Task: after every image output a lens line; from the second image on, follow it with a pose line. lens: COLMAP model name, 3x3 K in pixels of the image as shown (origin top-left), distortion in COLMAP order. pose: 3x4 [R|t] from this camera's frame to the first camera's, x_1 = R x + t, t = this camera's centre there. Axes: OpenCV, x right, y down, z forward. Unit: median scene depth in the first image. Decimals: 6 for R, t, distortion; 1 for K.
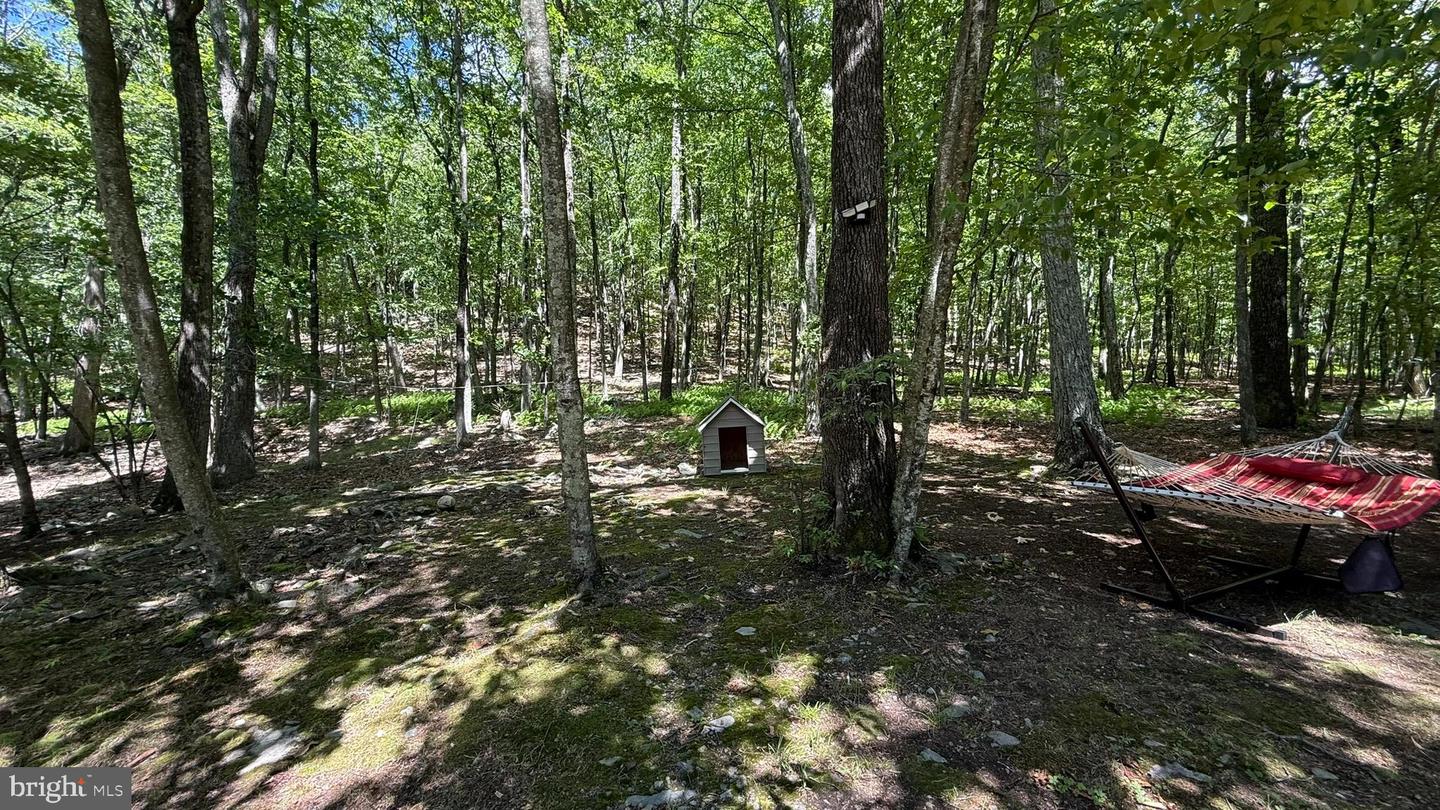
lens RADIAL K [[575.5, 0, 713.7], [0, 575.5, 402.8], [0, 0, 1]] dist [0.000697, 0.000236]
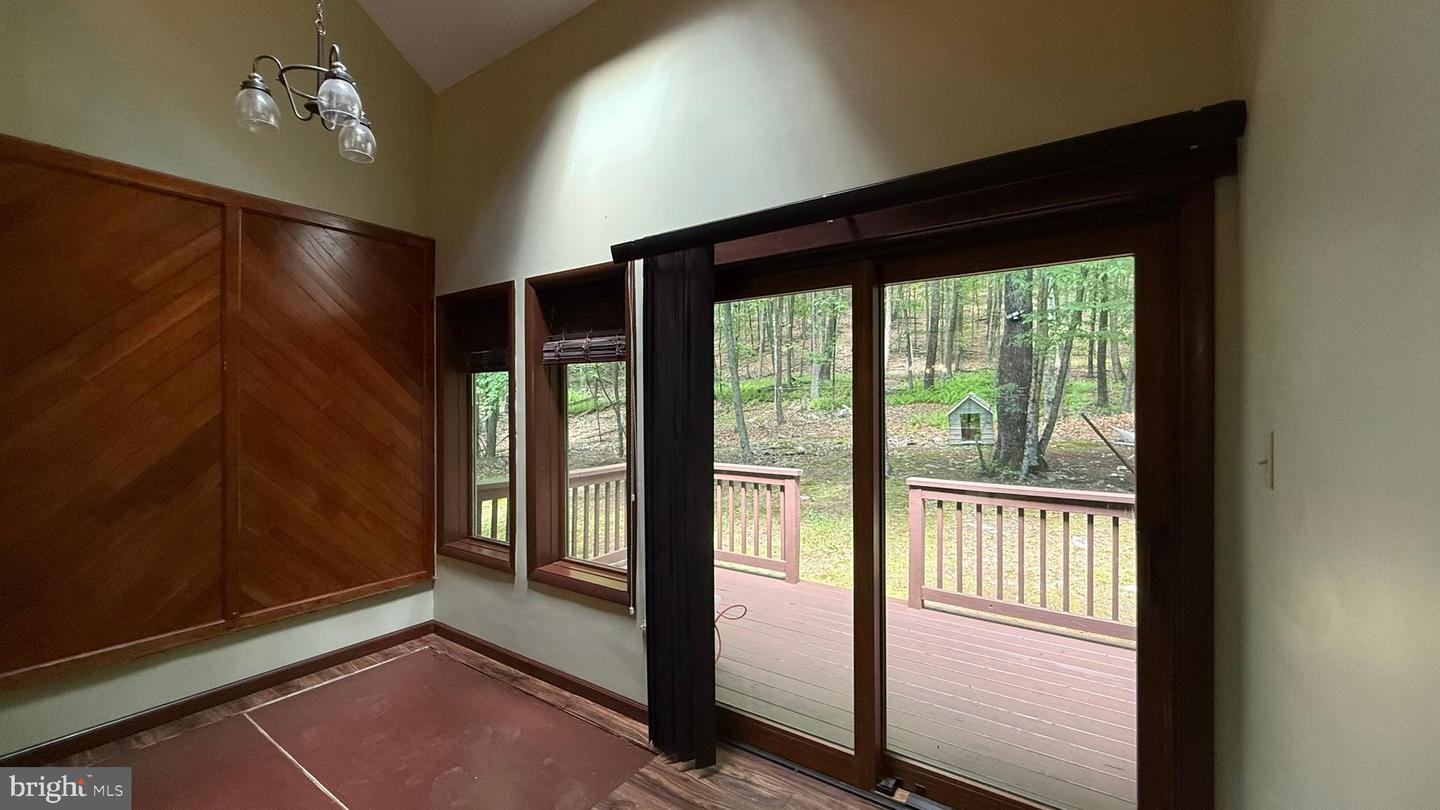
lens RADIAL K [[575.5, 0, 713.7], [0, 575.5, 402.8], [0, 0, 1]] dist [0.000697, 0.000236]
pose [[0.901577, 0.010529, -0.432491, 0.168953], [0.002226, 0.999578, 0.028975, -0.069764], [0.432614, -0.027086, 0.901172, -1.432770]]
